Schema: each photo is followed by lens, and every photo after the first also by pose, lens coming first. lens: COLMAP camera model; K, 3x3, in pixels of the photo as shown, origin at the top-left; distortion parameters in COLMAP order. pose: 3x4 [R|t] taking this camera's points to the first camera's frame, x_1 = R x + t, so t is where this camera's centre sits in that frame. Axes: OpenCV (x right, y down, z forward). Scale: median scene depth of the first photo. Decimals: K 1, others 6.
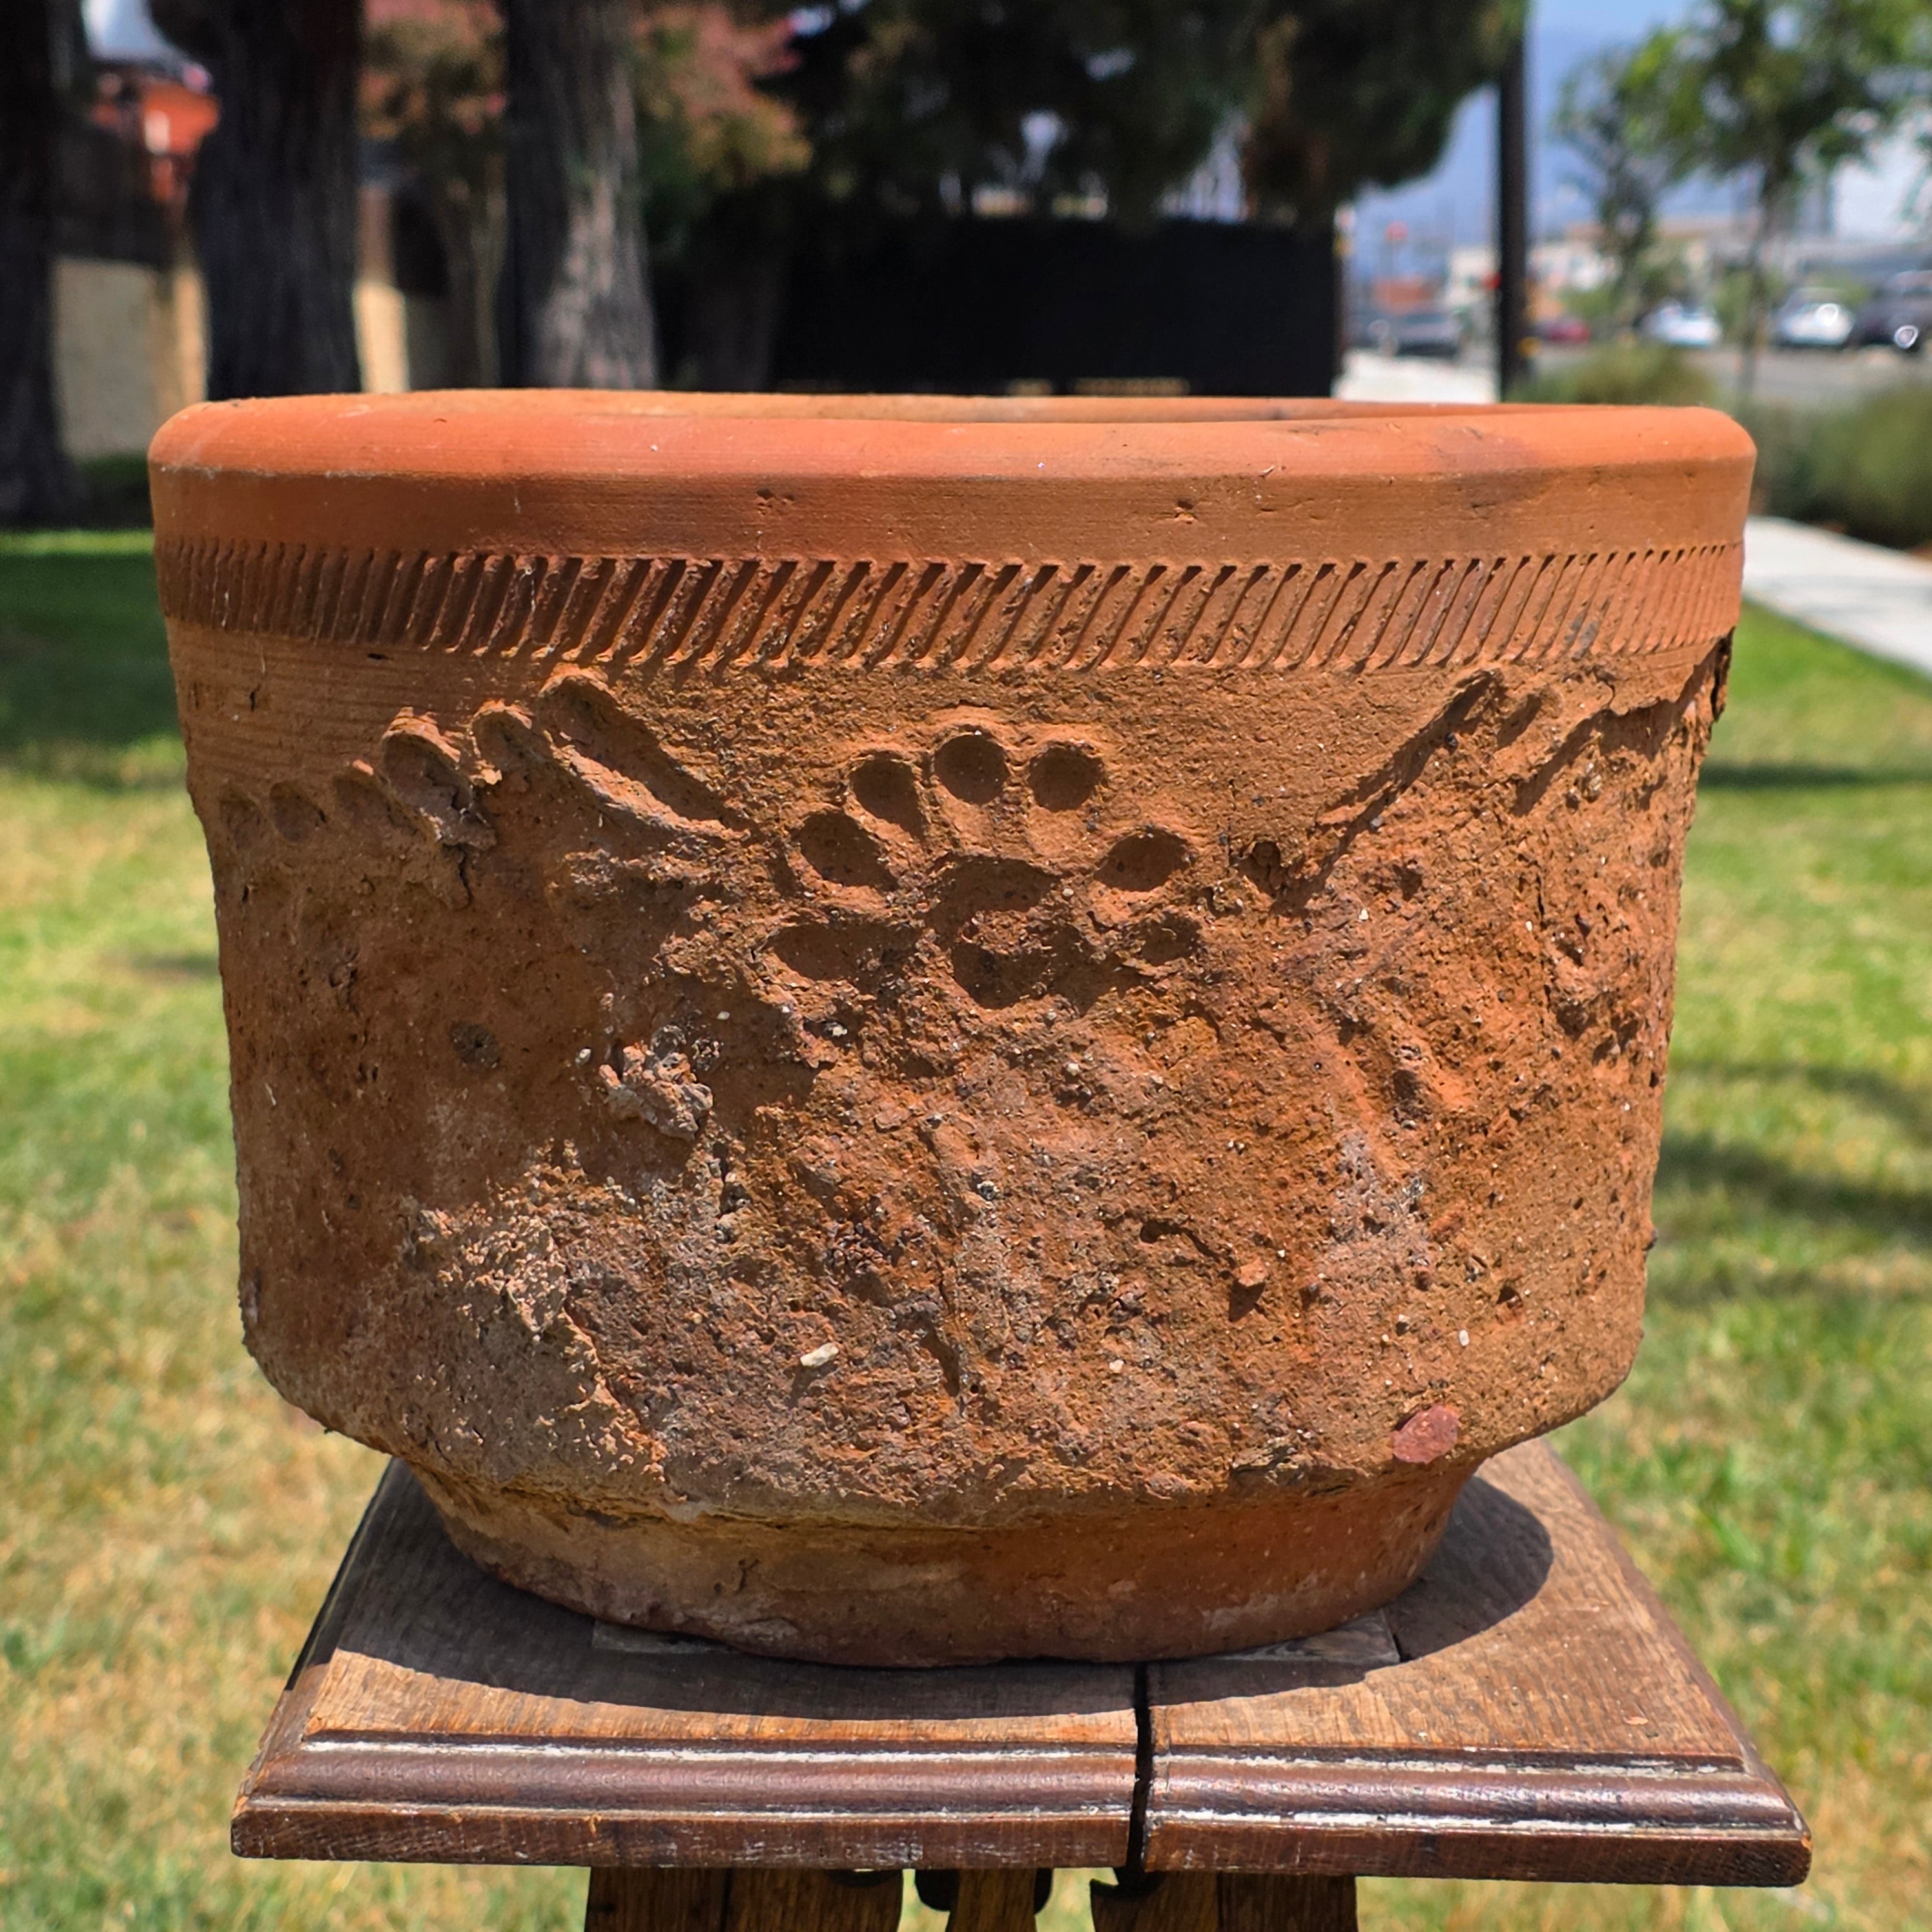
lens RADIAL K [[4885.7, 0, 962.3], [0, 4885.7, 971.5], [0, 0, 1]] dist [0.181481, 0.000000]
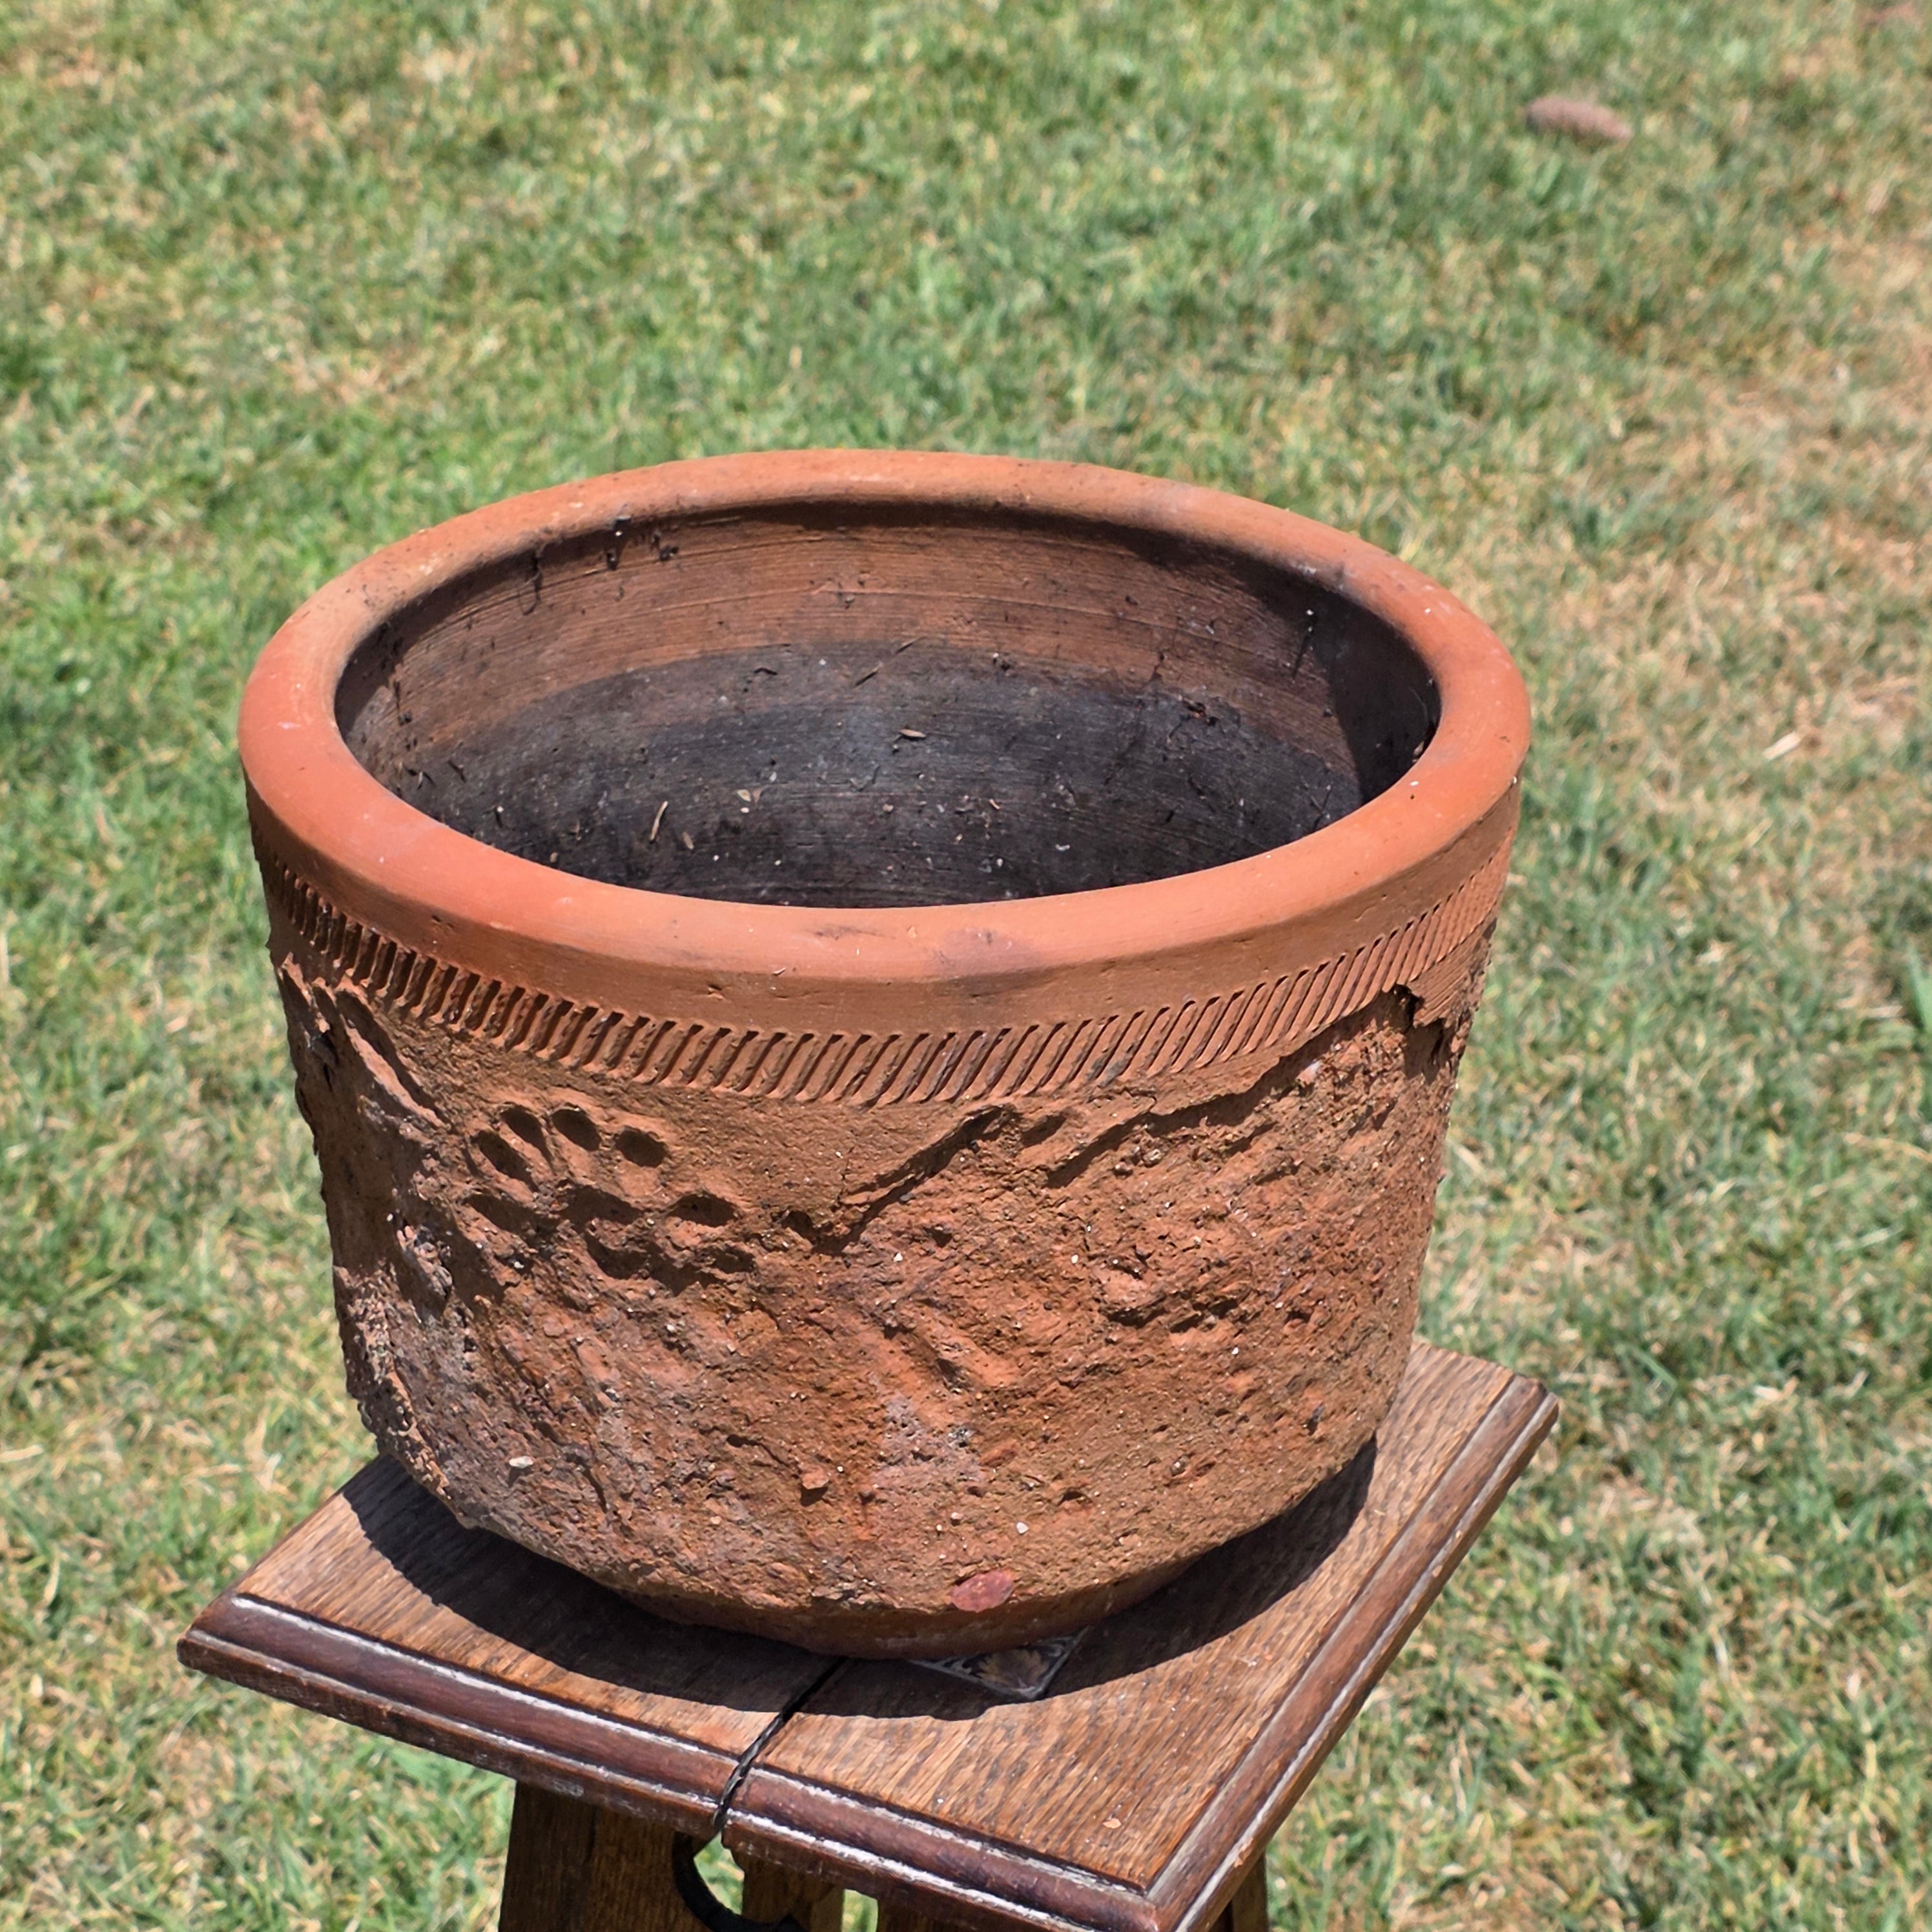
lens RADIAL K [[4885.7, 0, 970.3], [0, 4885.7, 991.5], [0, 0, 1]] dist [0.181481, 0.000000]
pose [[0.892726, 0.212645, -0.397269, 0.594387], [-0.074623, 0.939239, 0.335054, -0.509955], [0.444378, -0.269466, 0.854352, -0.087860]]
